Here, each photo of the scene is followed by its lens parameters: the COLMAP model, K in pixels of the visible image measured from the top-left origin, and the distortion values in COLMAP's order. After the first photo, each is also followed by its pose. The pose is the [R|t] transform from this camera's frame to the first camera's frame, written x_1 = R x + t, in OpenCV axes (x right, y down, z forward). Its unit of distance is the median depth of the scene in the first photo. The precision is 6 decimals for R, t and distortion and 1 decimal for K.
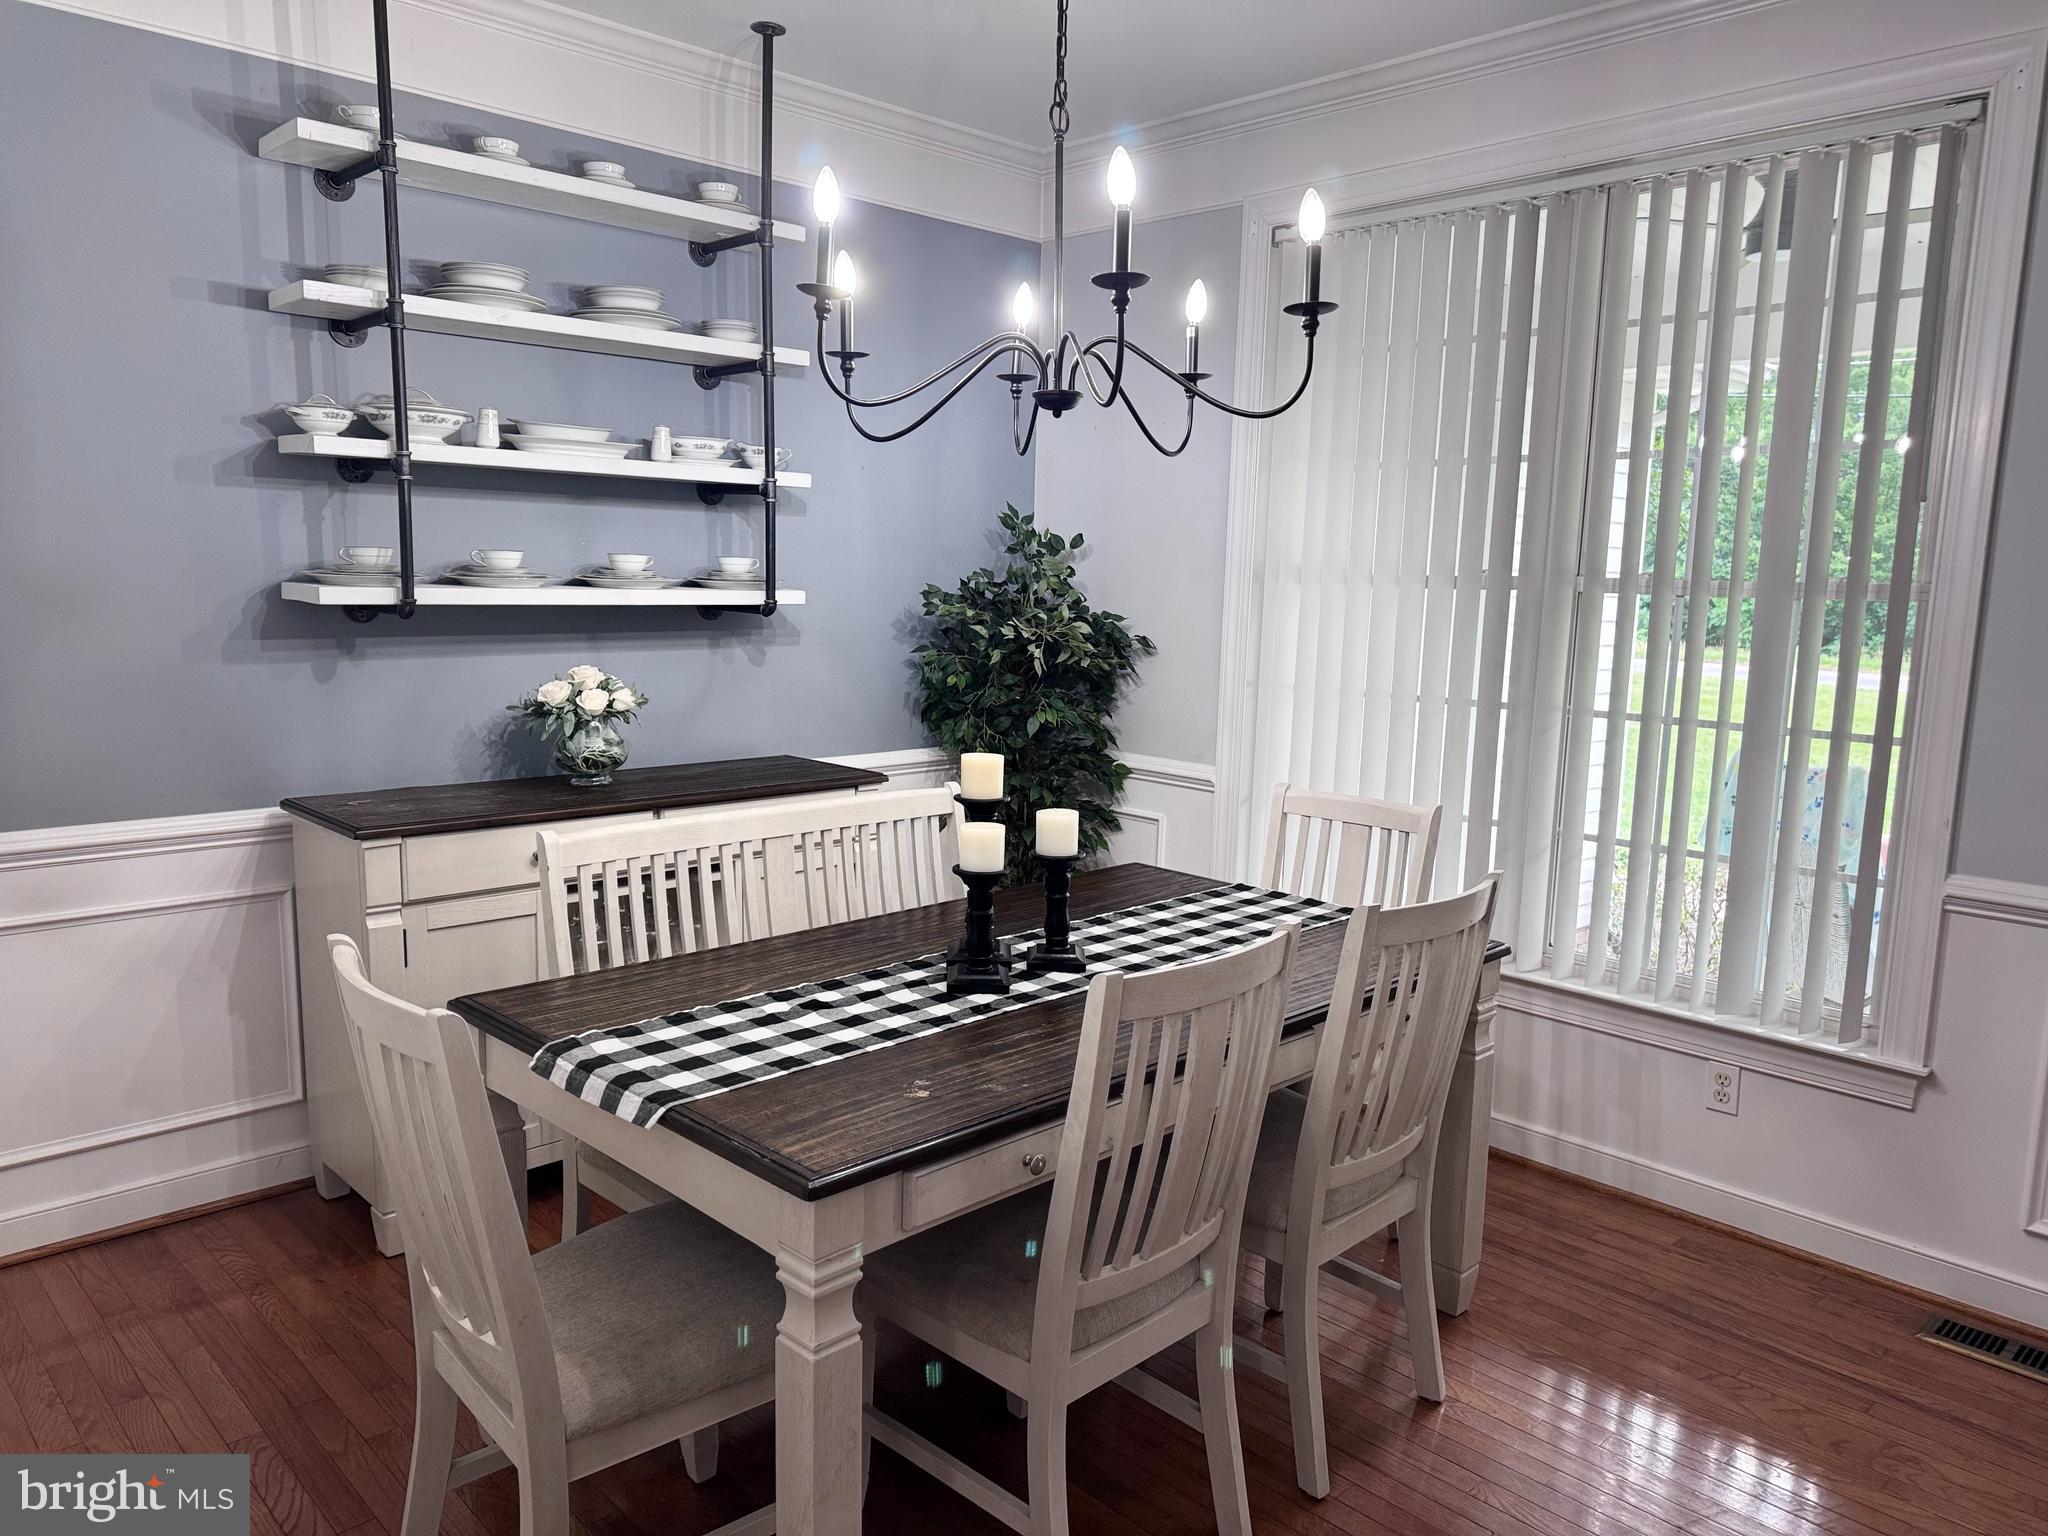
lens RADIAL K [[1433.1, 0, 1024.0], [0, 1433.1, 768.0], [0, 0, 1]] dist [0.031514, 0.000593]
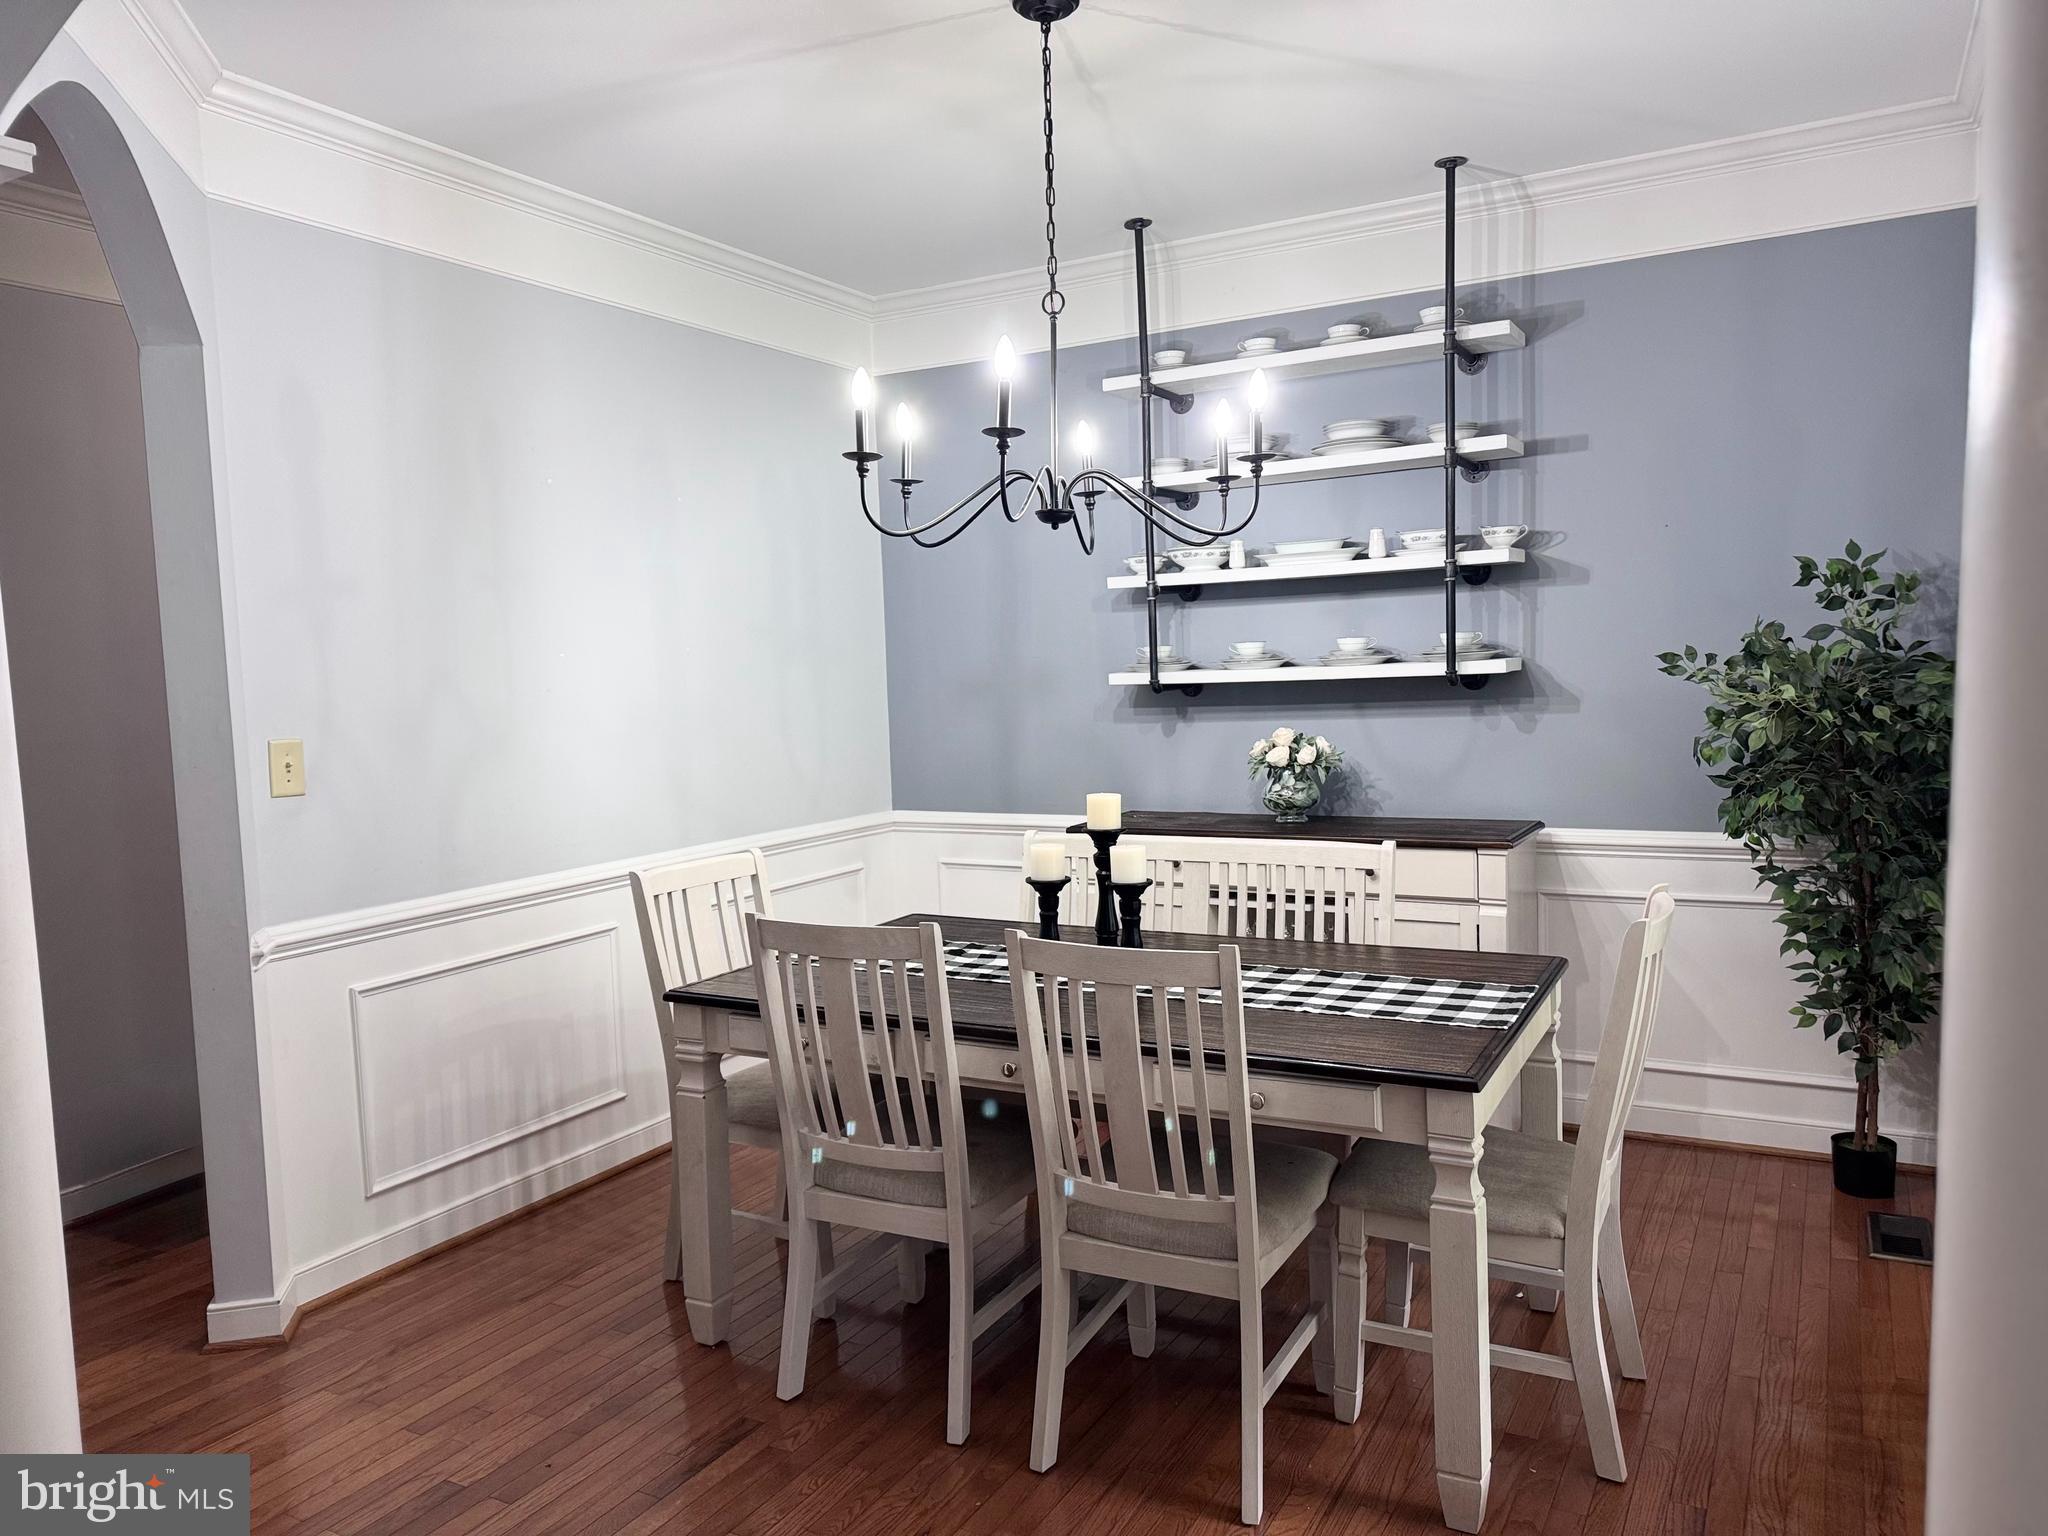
lens RADIAL K [[1387.0, 0, 1024.0], [0, 1387.0, 768.0], [0, 0, 1]] dist [0.003119, -0.000153]
pose [[0.267240, 0.040427, -0.962781, 0.818772], [-0.087056, 0.996047, 0.017660, -0.037424], [0.959689, 0.079096, 0.269703, 0.450439]]
